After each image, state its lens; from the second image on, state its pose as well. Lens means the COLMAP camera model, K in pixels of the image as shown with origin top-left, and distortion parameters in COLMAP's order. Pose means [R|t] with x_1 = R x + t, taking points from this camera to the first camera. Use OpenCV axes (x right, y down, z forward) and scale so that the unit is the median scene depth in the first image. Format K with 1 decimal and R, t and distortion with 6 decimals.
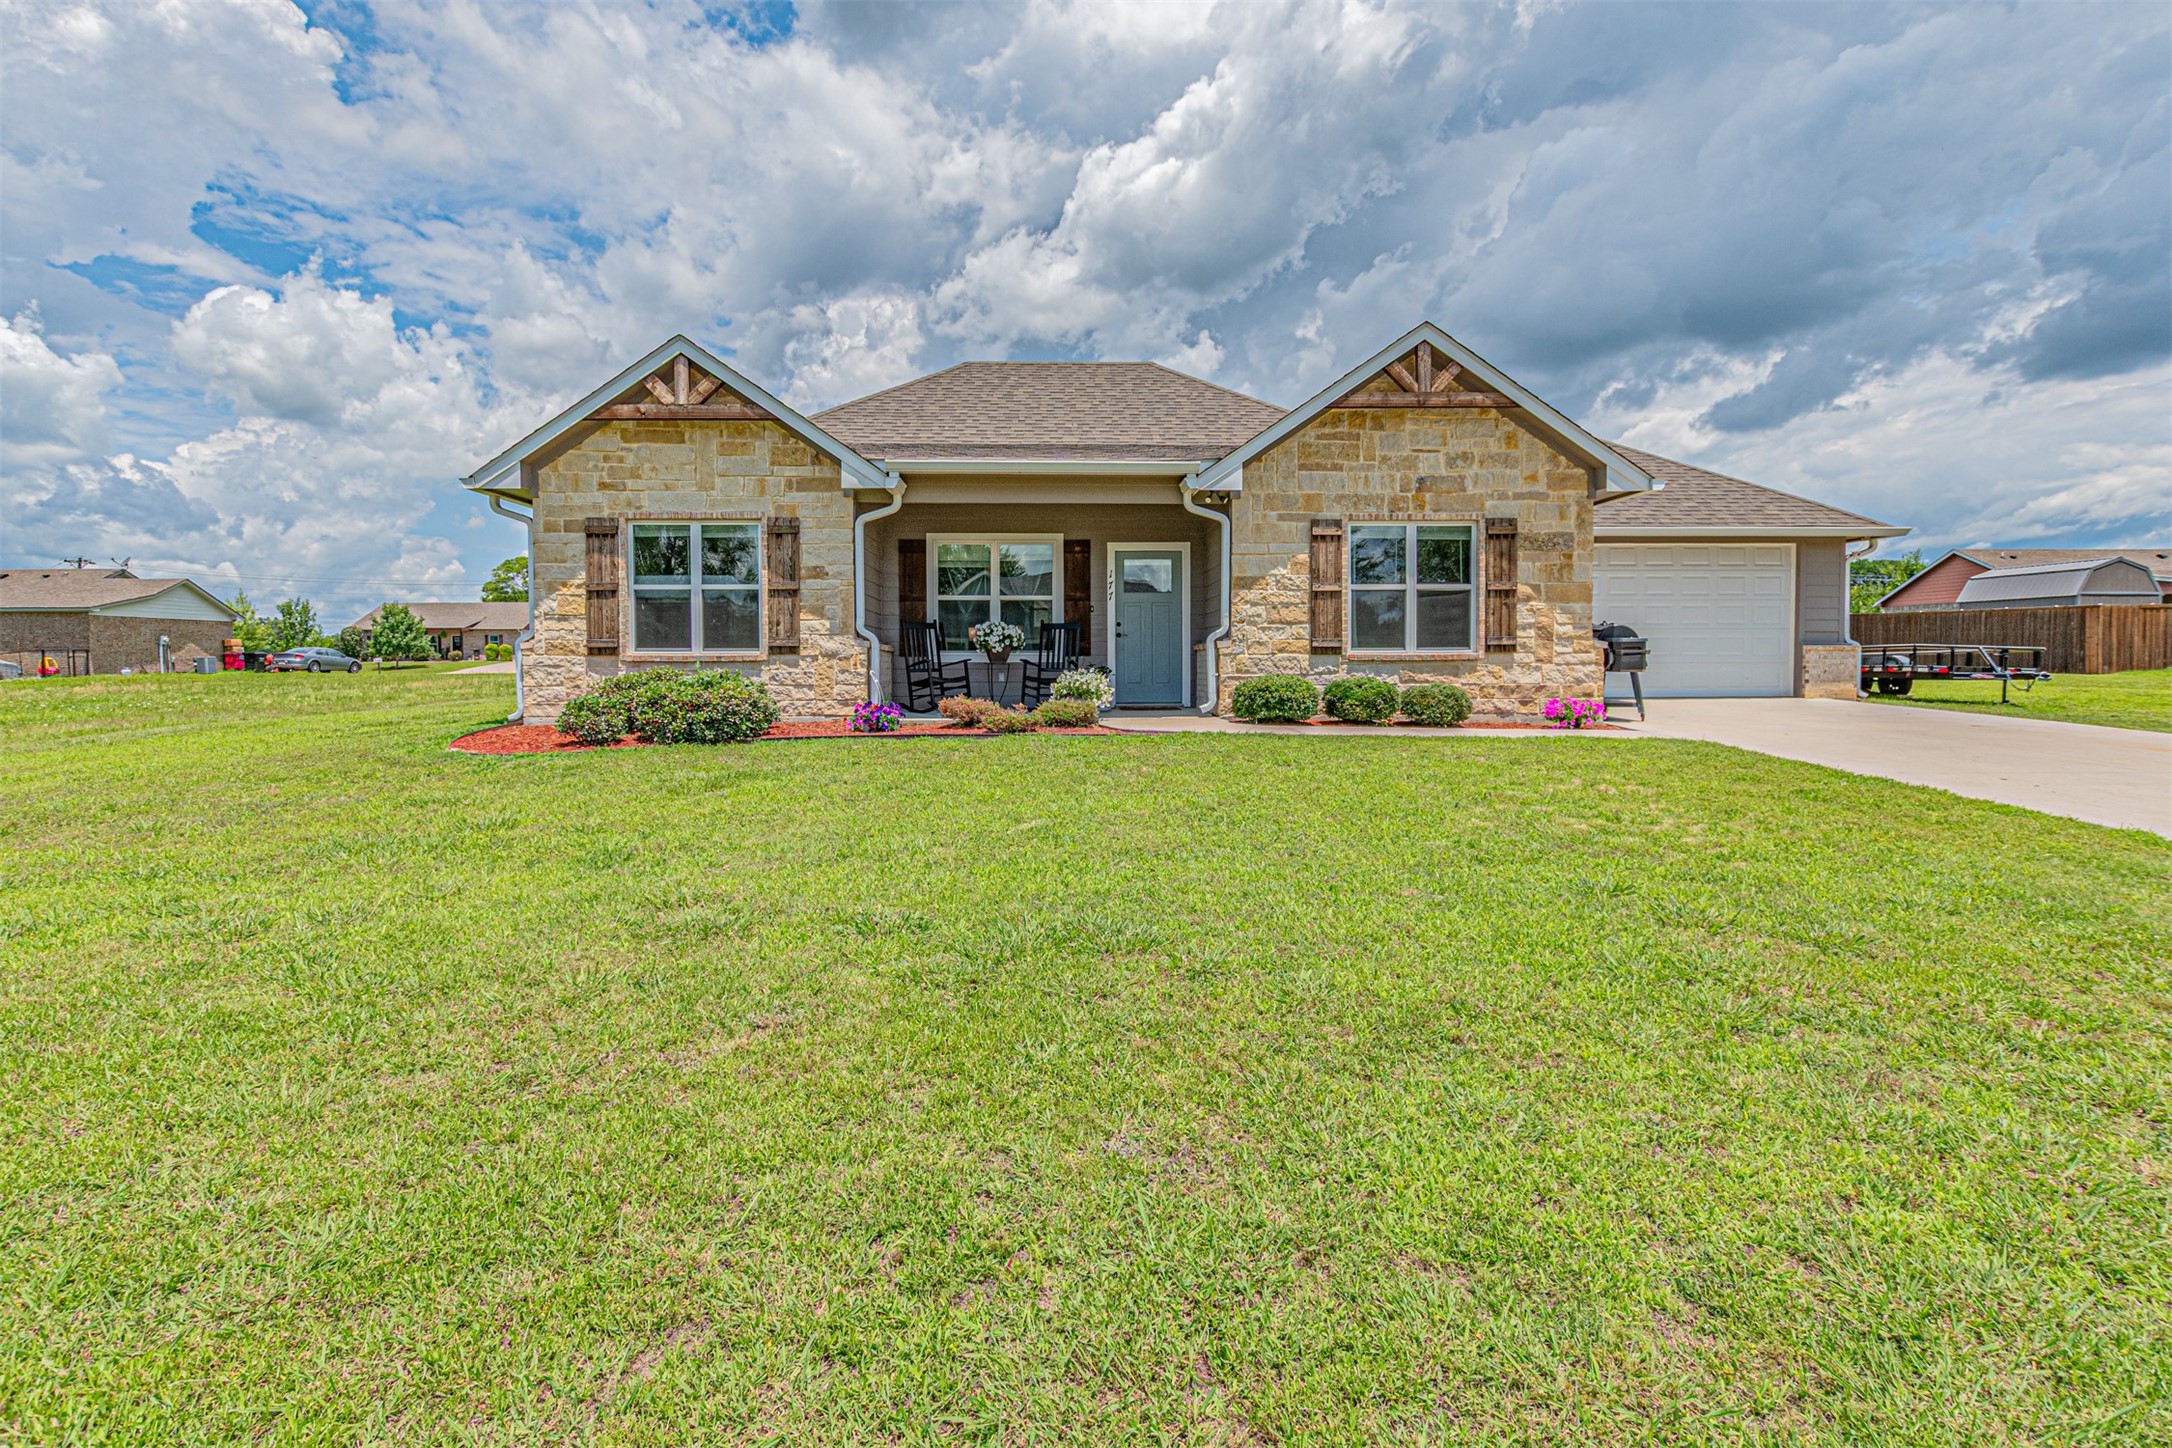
lens RADIAL K [[979.8, 0, 1086.0], [0, 979.8, 724.0], [0, 0, 1]] dist [-0.000365, -0.001322]
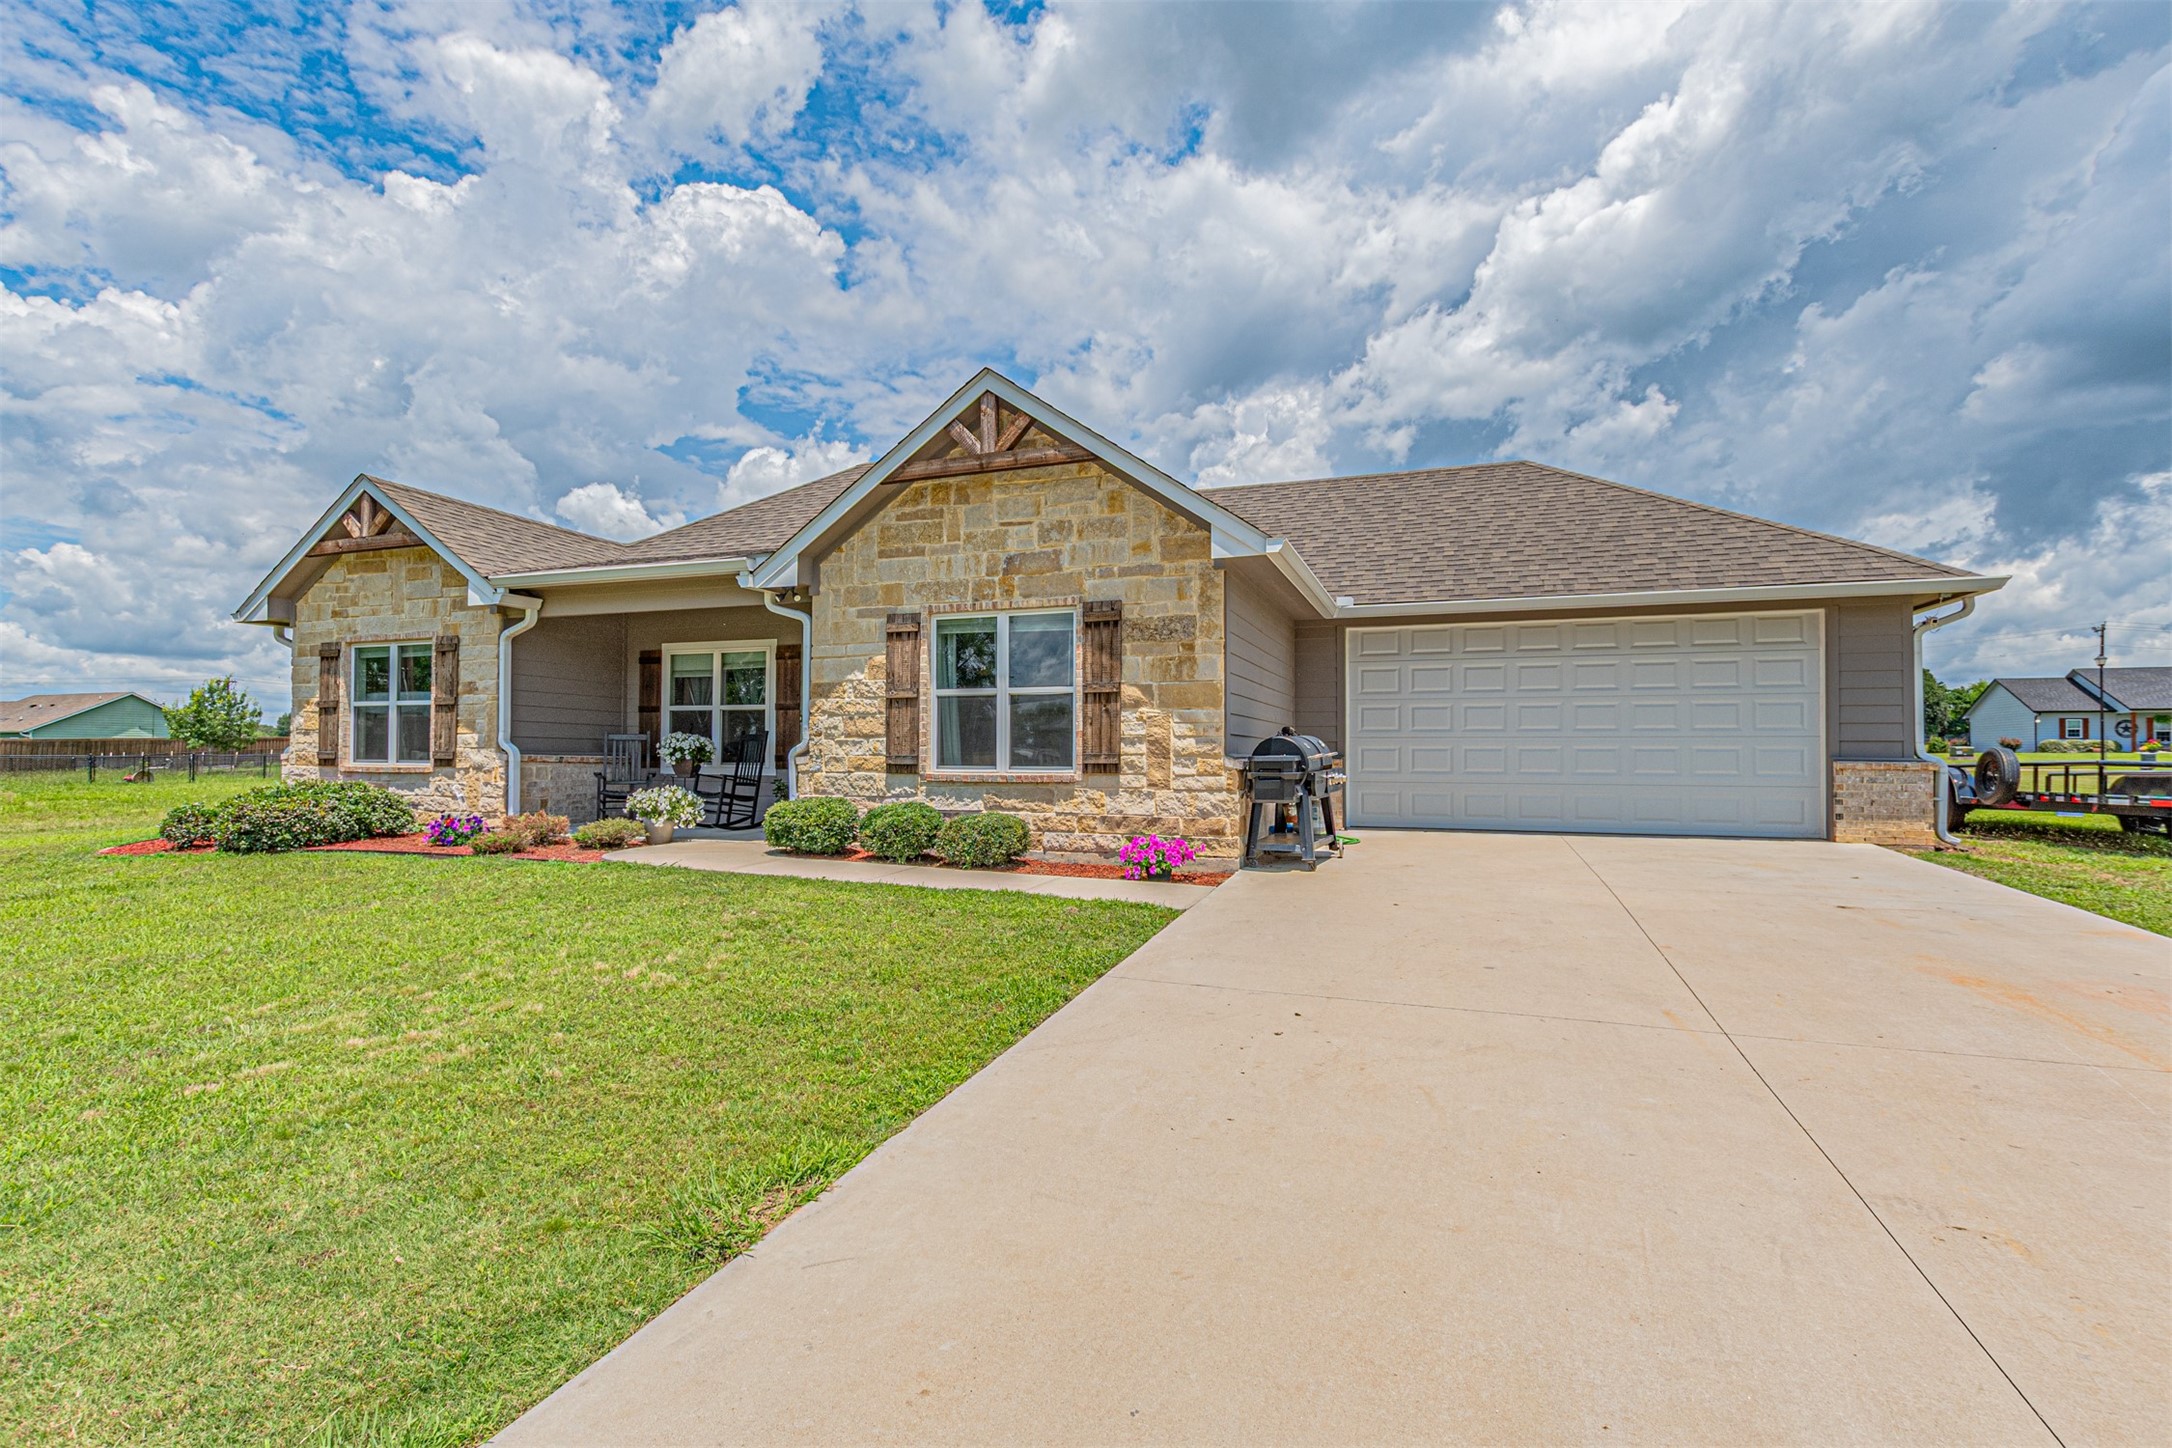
lens RADIAL K [[1013.1, 0, 1093.2], [0, 1013.1, 777.0], [0, 0, 1]] dist [0.001854, -0.000455]
pose [[0.926446, 0.014218, -0.376158, 0.723070], [-0.031732, 0.998679, -0.040404, -0.038214], [0.375087, 0.049369, 0.925674, 0.260319]]
